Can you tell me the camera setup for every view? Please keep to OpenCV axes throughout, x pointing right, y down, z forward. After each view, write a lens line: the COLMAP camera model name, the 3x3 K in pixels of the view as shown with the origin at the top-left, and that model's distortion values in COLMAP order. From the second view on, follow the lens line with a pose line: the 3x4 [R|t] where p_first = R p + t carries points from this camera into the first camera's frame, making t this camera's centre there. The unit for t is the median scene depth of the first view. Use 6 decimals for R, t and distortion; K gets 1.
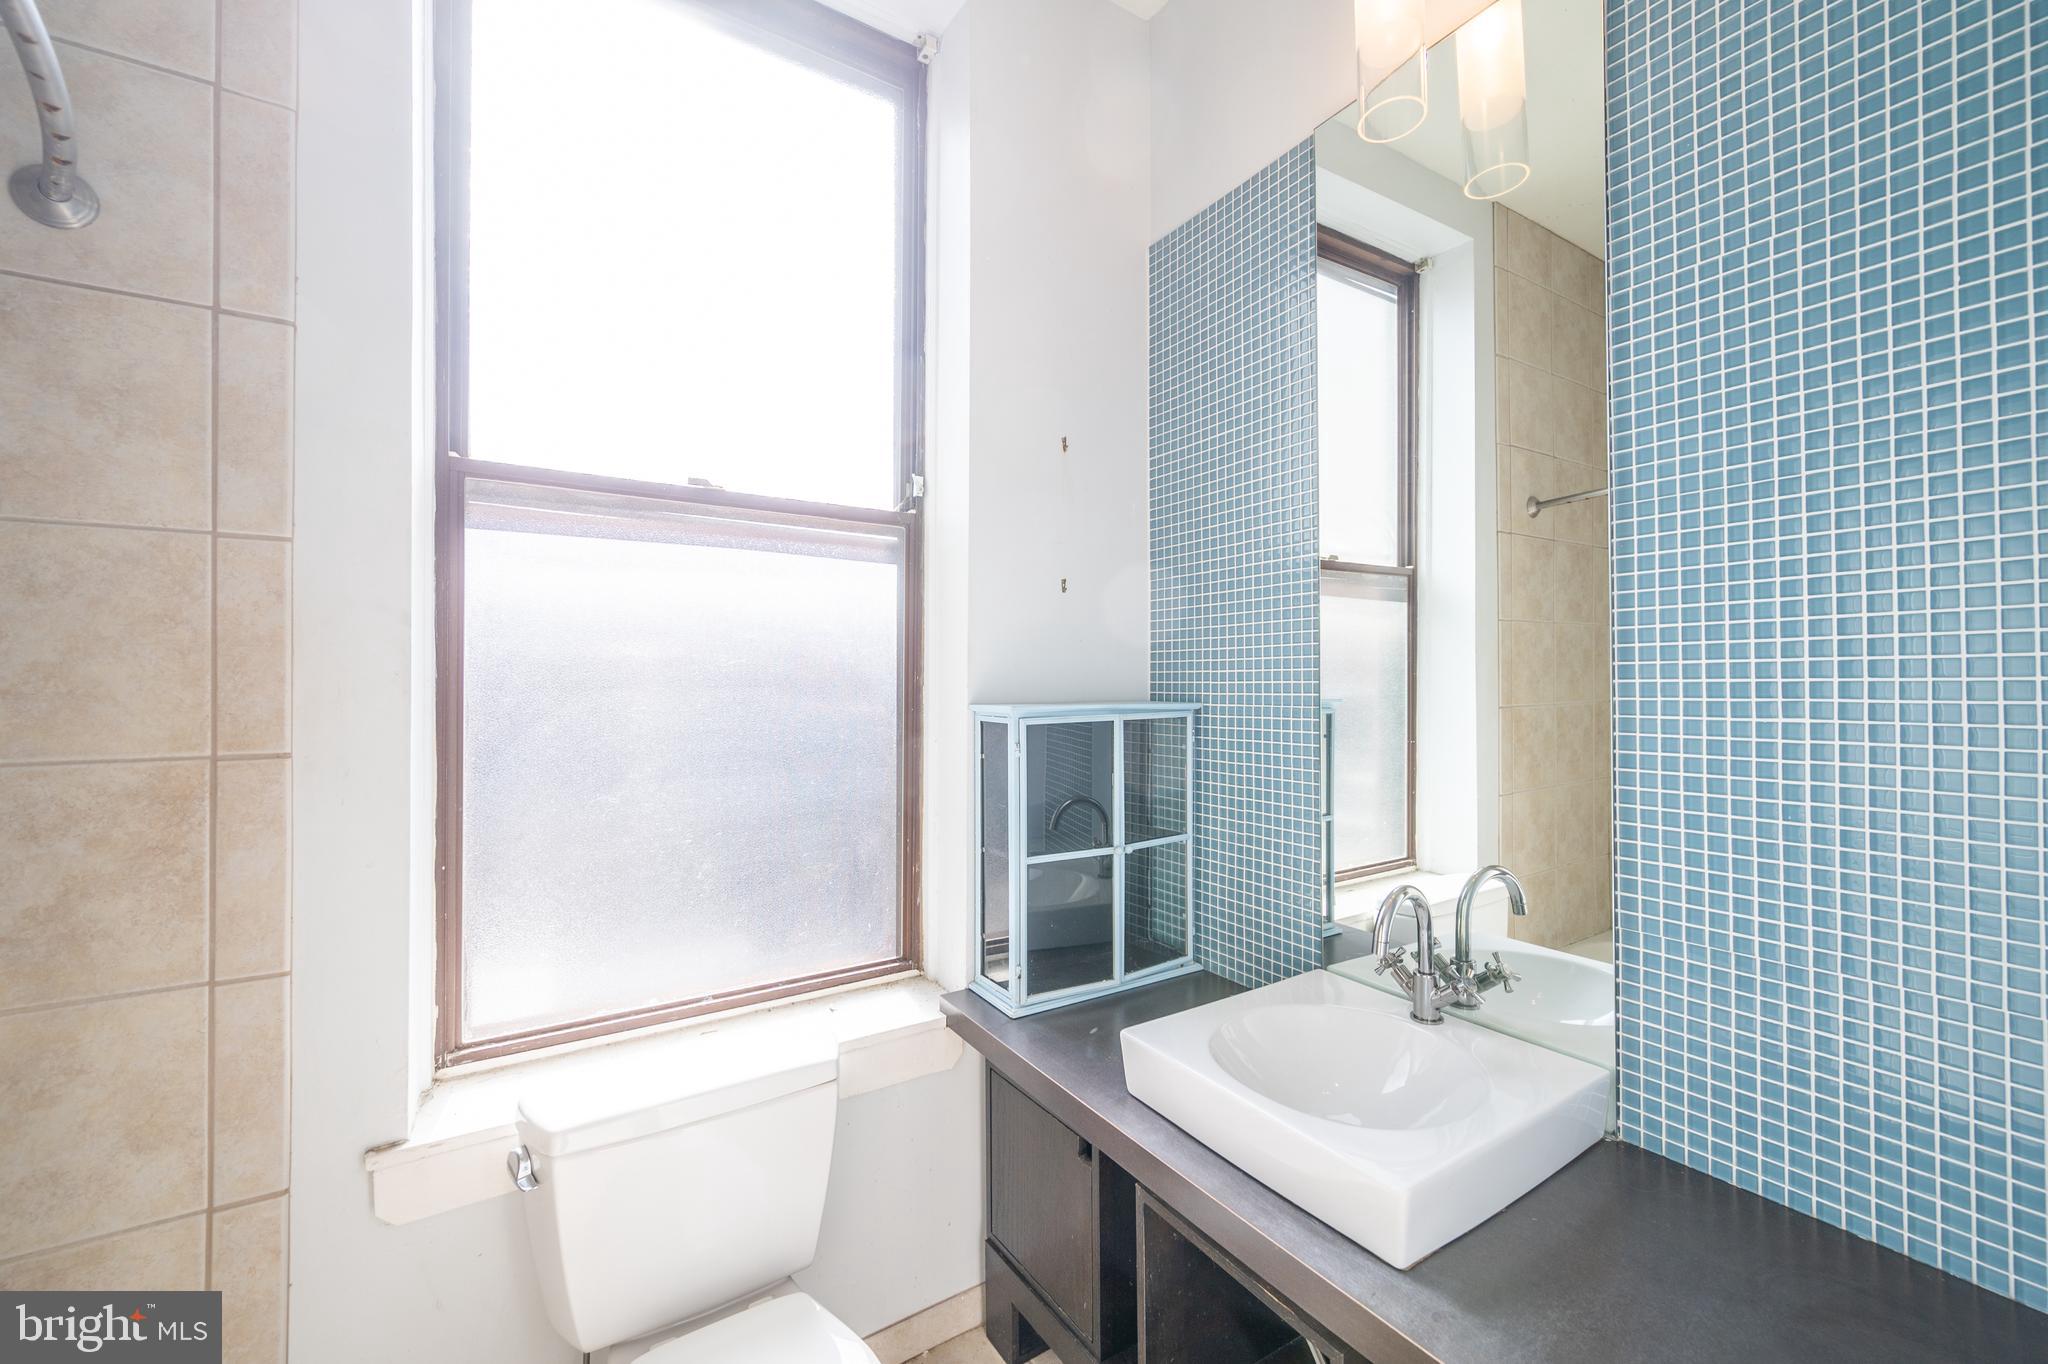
lens RADIAL K [[809.2, 0, 1025.8], [0, 809.2, 679.6], [0, 0, 1]] dist [-0.001714, 0.000431]
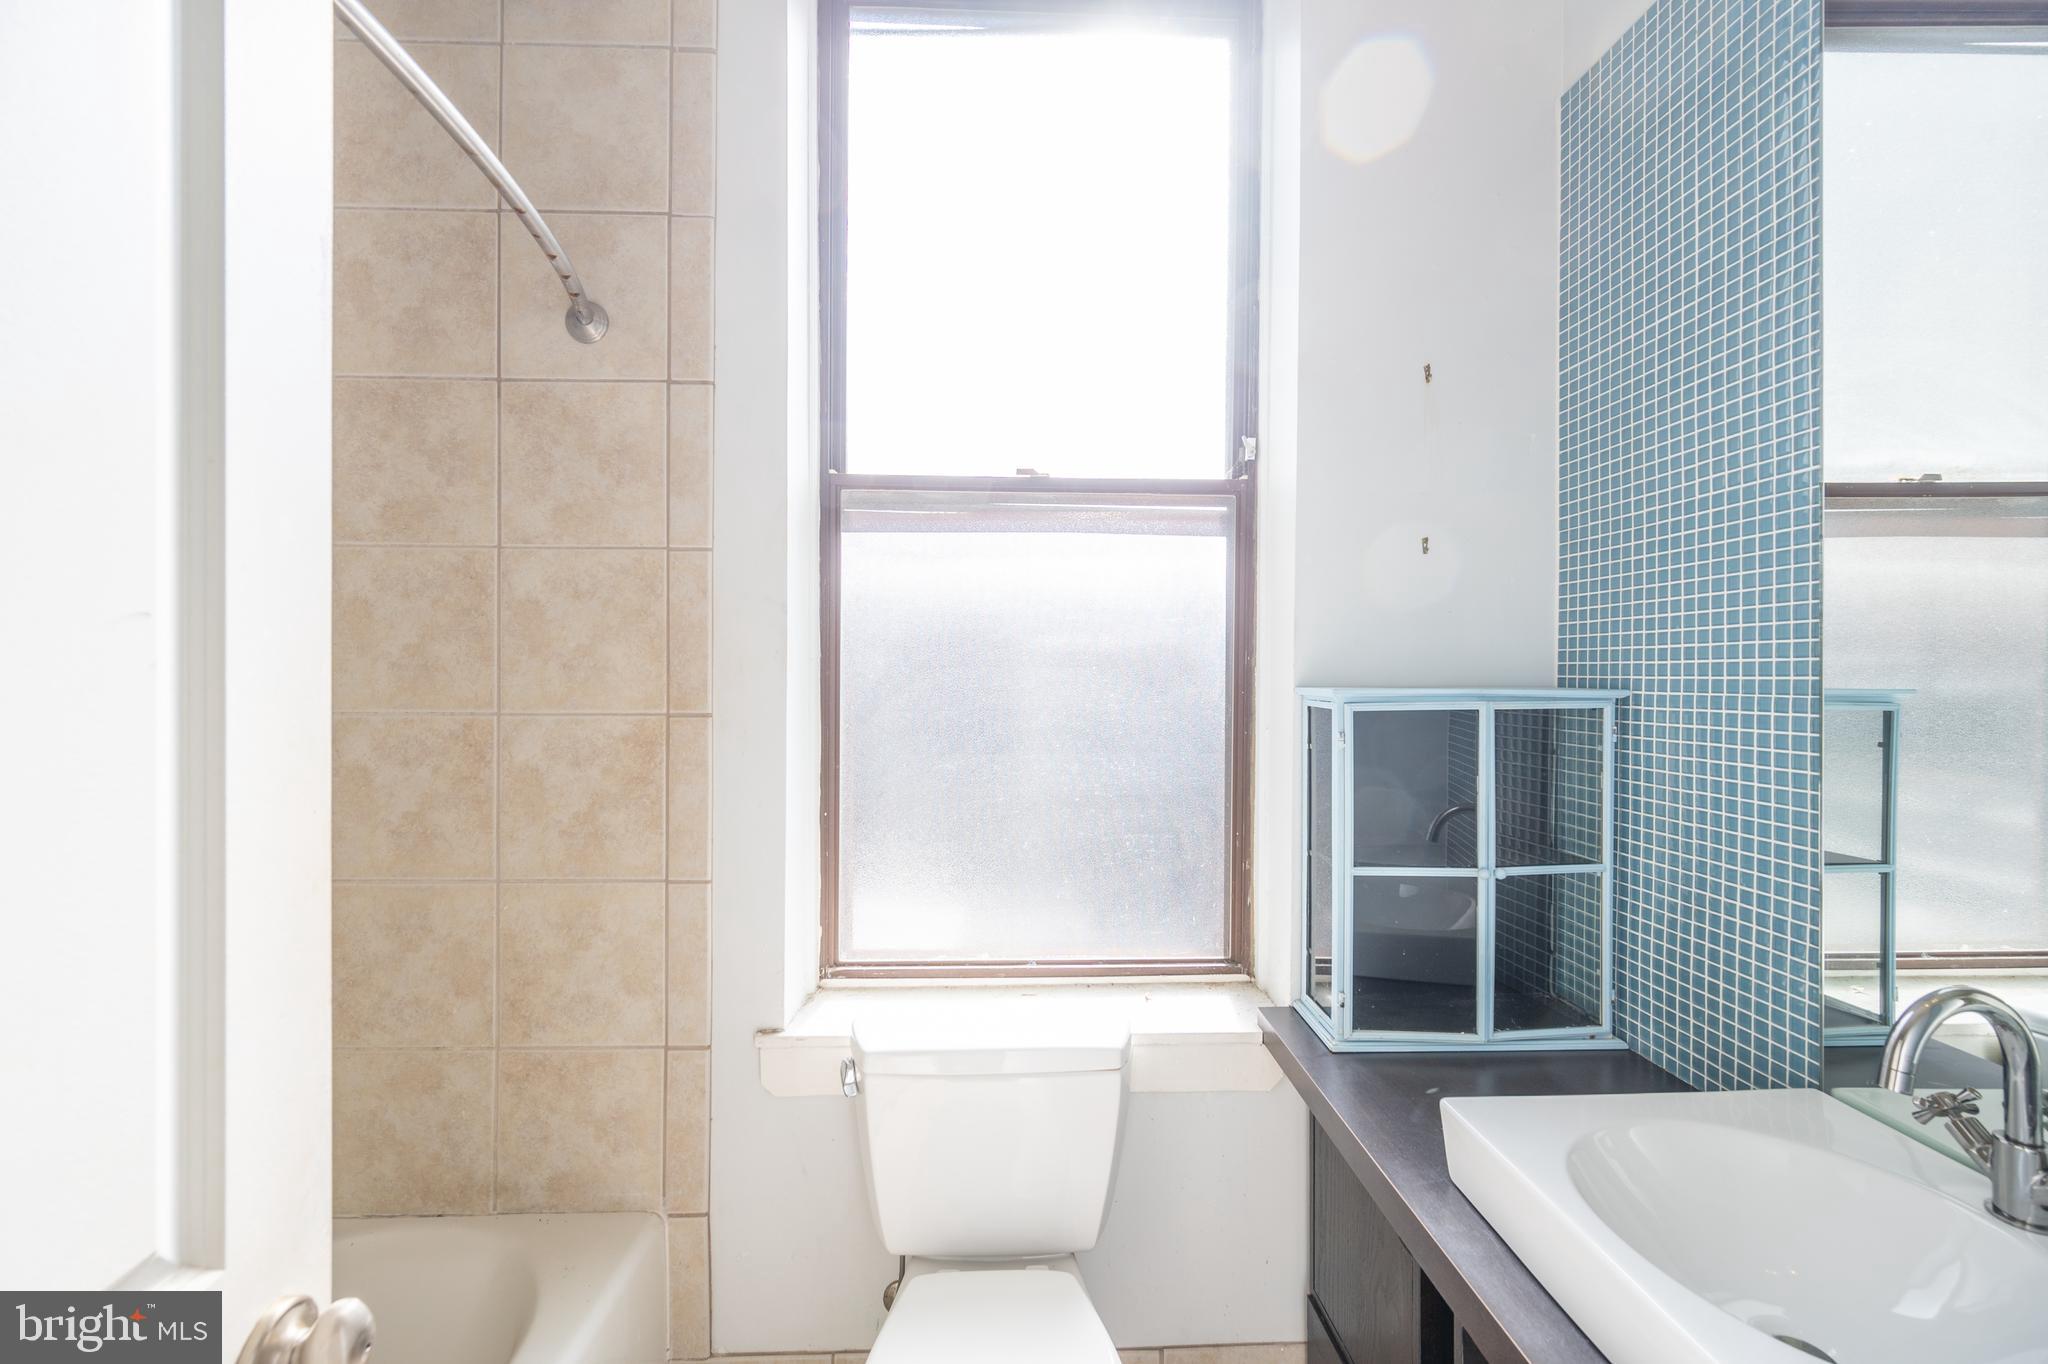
lens RADIAL K [[809.2, 0, 1023.5], [0, 809.2, 676.4], [0, 0, 1]] dist [-0.001714, 0.000431]
pose [[0.861675, 0.007103, -0.507410, 0.127535], [-0.002765, 0.999953, 0.009303, 0.012115], [0.507452, -0.006613, 0.861654, 0.090030]]
